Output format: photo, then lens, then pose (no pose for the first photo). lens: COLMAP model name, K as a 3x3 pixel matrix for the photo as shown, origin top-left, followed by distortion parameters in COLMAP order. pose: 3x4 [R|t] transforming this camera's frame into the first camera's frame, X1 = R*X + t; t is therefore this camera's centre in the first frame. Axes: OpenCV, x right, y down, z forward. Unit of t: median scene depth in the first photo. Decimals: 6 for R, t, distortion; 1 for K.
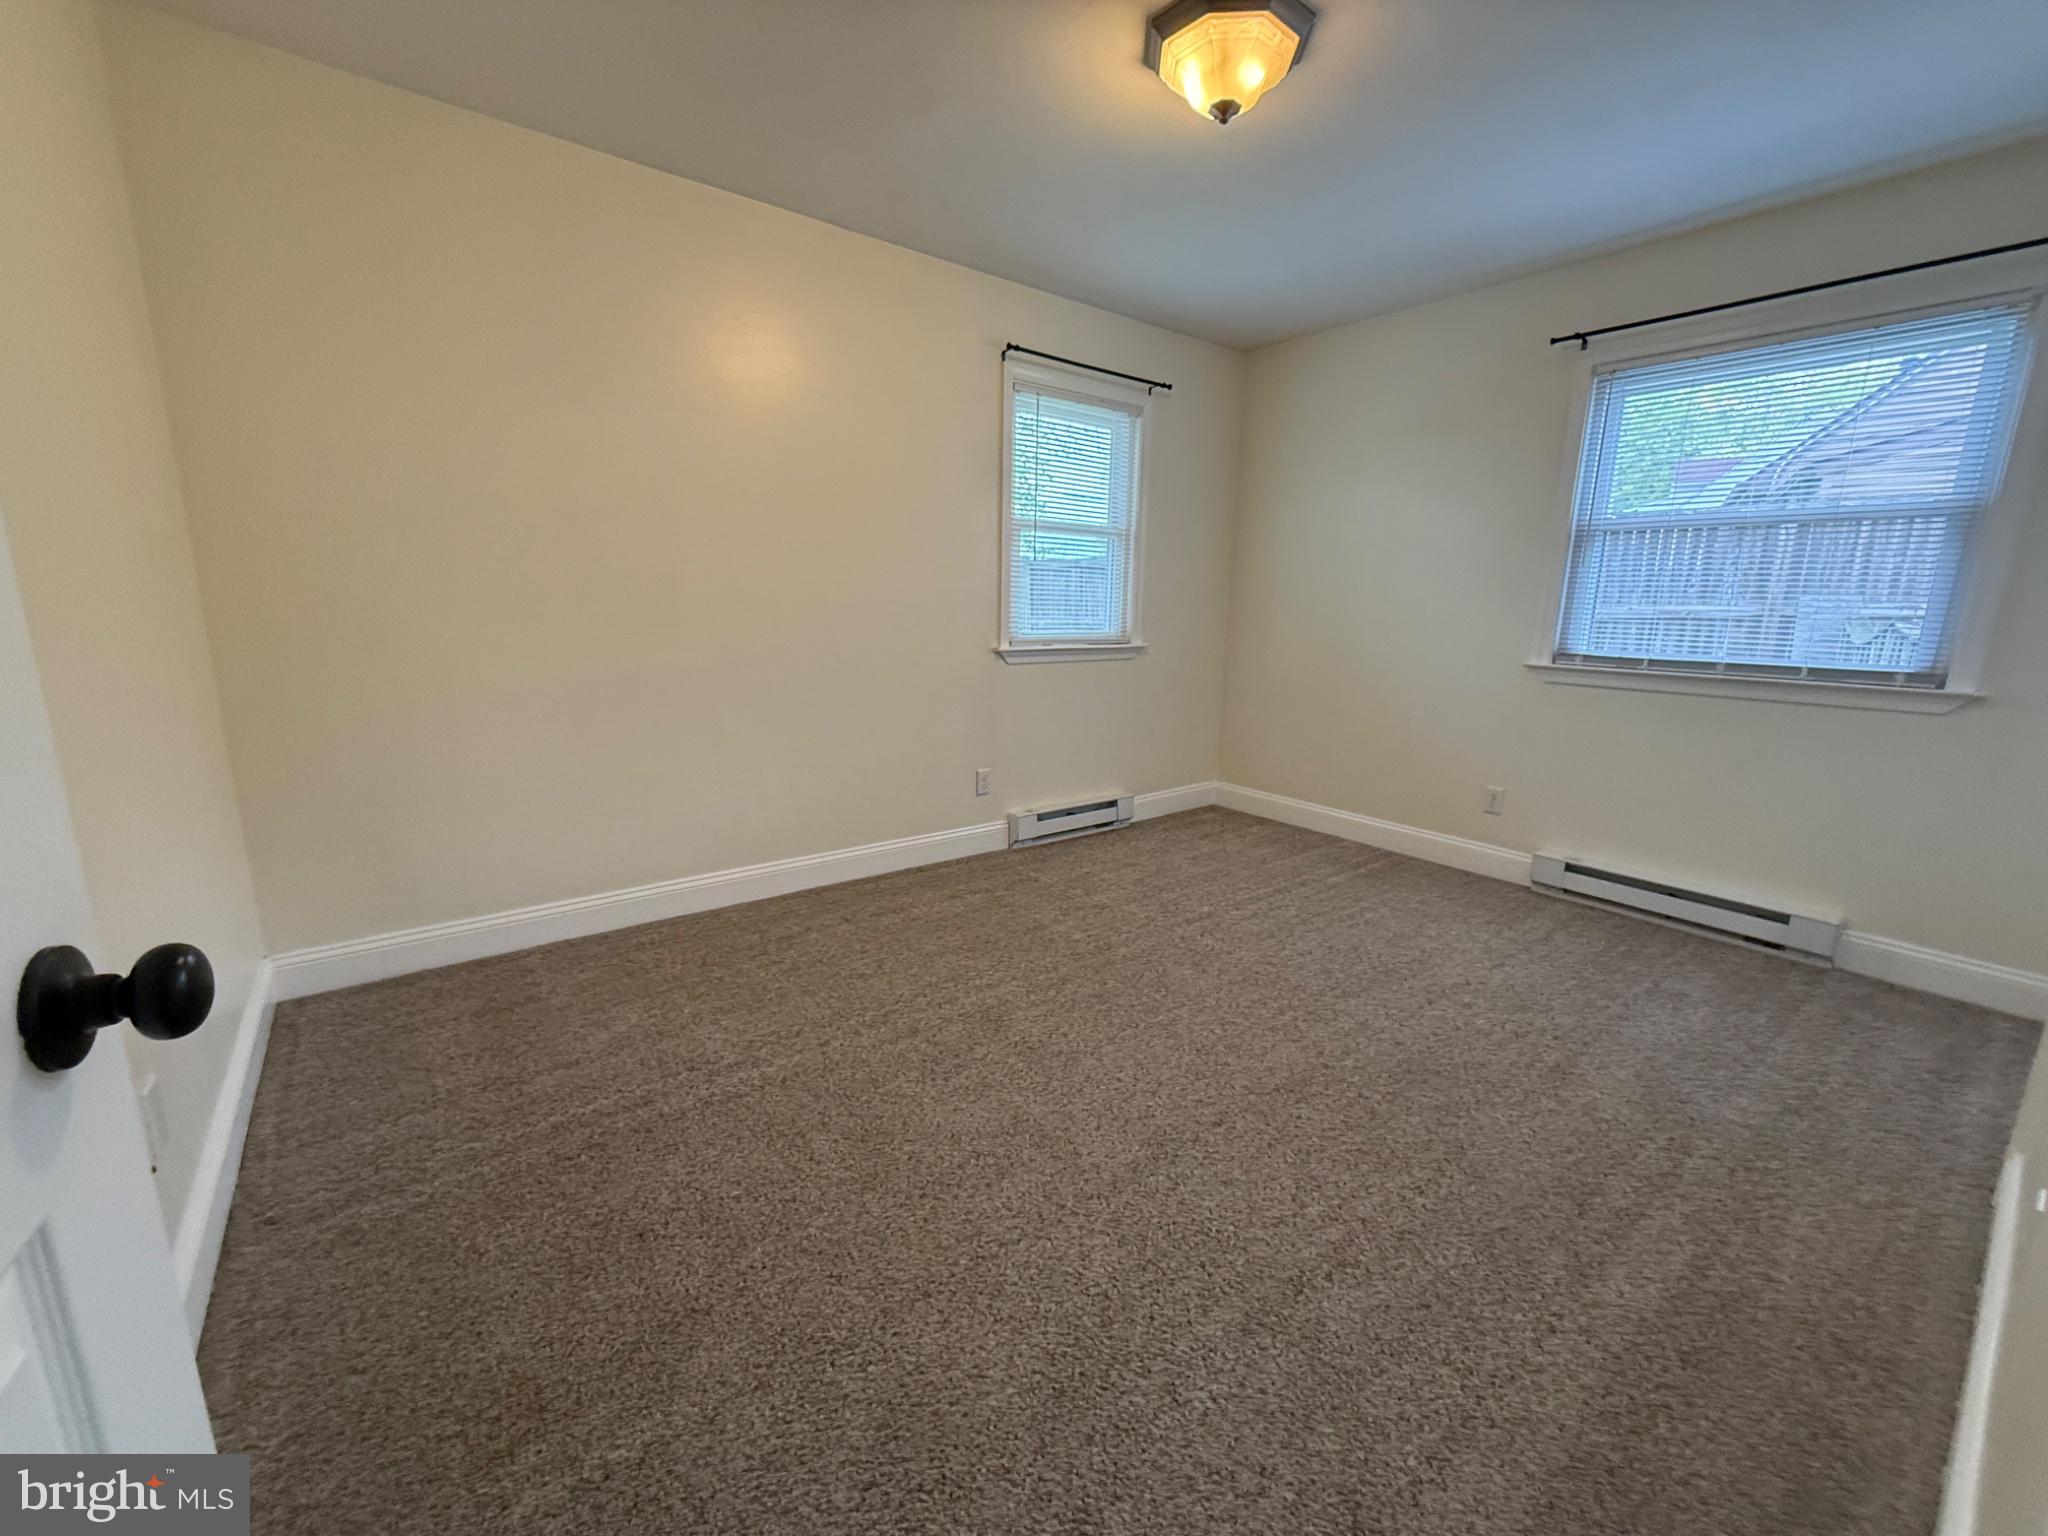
lens RADIAL K [[816.1, 0, 1029.2], [0, 816.1, 766.1], [0, 0, 1]] dist [-0.000491, -0.000332]
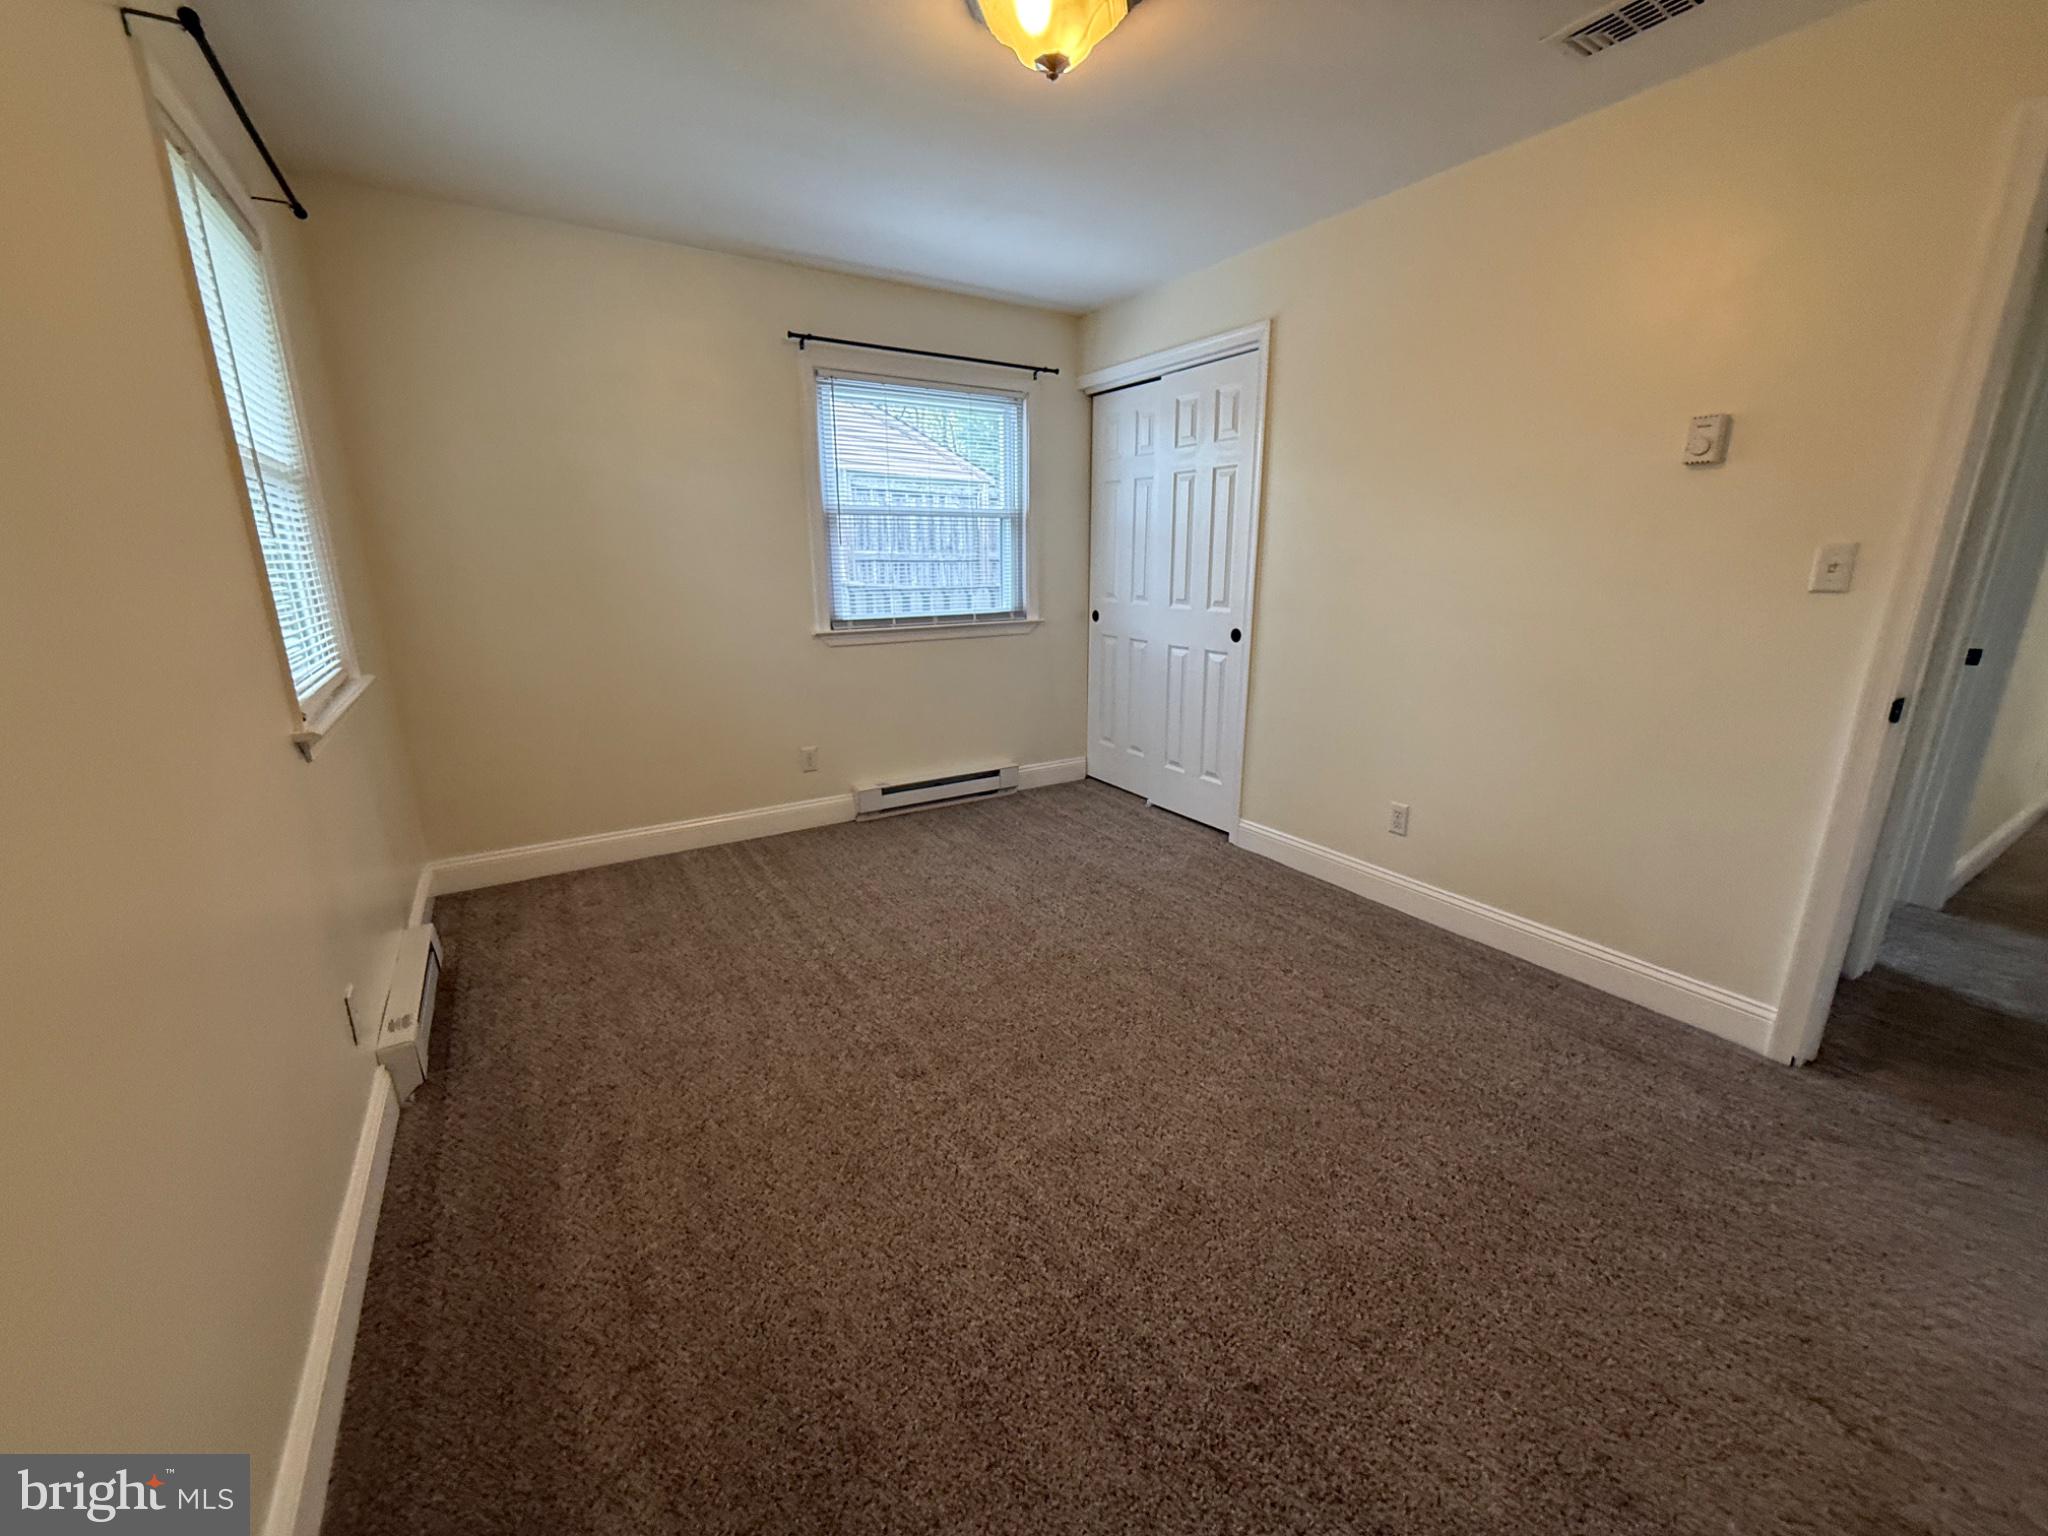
lens RADIAL K [[816.1, 0, 1025.7], [0, 816.1, 762.7], [0, 0, 1]] dist [-0.000491, -0.000332]
pose [[0.099098, -0.268806, 0.958083, -0.497014], [0.205740, 0.947553, 0.244571, -0.177914], [-0.973576, 0.172879, 0.149205, 0.608977]]
